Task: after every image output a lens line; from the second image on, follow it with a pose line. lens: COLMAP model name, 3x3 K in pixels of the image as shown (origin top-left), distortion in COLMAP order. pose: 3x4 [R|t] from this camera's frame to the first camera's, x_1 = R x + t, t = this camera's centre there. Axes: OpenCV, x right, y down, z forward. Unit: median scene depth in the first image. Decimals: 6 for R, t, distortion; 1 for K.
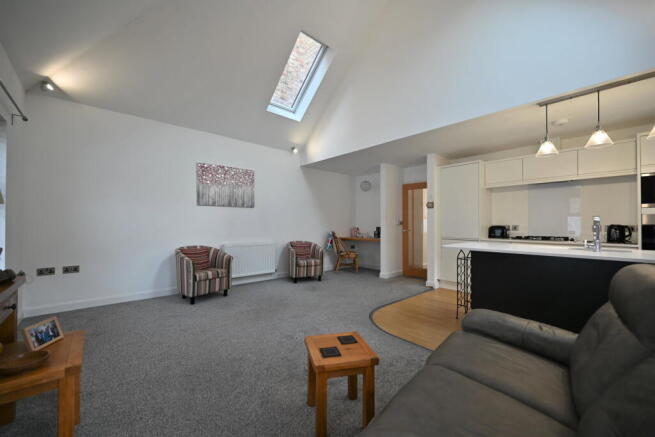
lens RADIAL K [[262.5, 0, 327.5], [0, 262.5, 218.5], [0, 0, 1]] dist [0.000073, 0.000007]
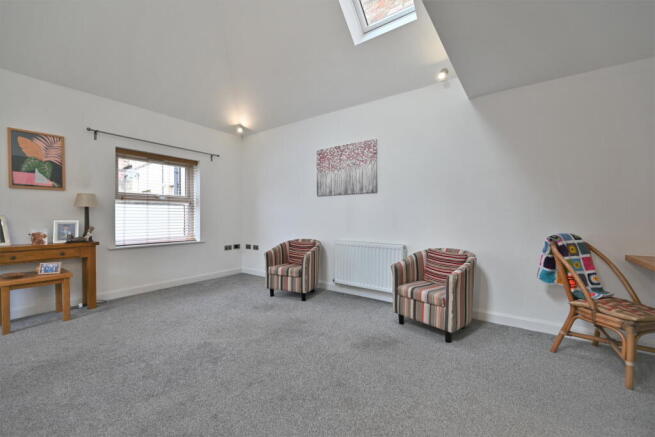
lens RADIAL K [[268.8, 0, 327.5], [0, 268.8, 218.5], [0, 0, 1]] dist [-0.000473, 0.000046]
pose [[0.207133, 0.005536, -0.978297, 0.406406], [0.024050, 0.999653, 0.010749, 0.017052], [0.978017, -0.025755, 0.206928, 0.756182]]
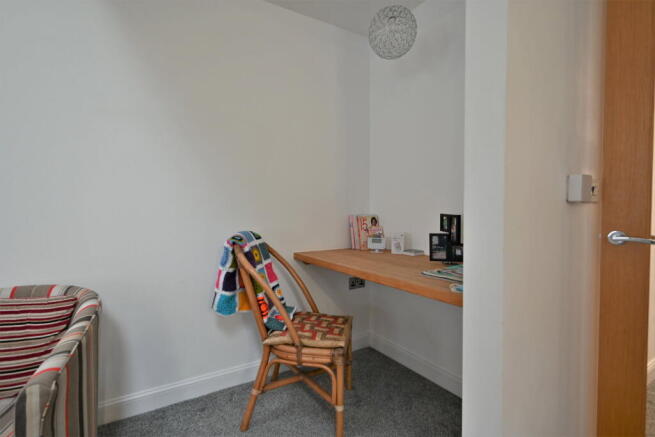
lens RADIAL K [[325.2, 0, 327.5], [0, 325.2, 218.5], [0, 0, 1]] dist [0.001458, 0.000041]
pose [[0.983744, -0.000210, -0.179577, 0.181524], [0.009956, 0.998525, 0.053368, 0.025643], [0.179301, -0.054288, 0.982295, 0.922496]]
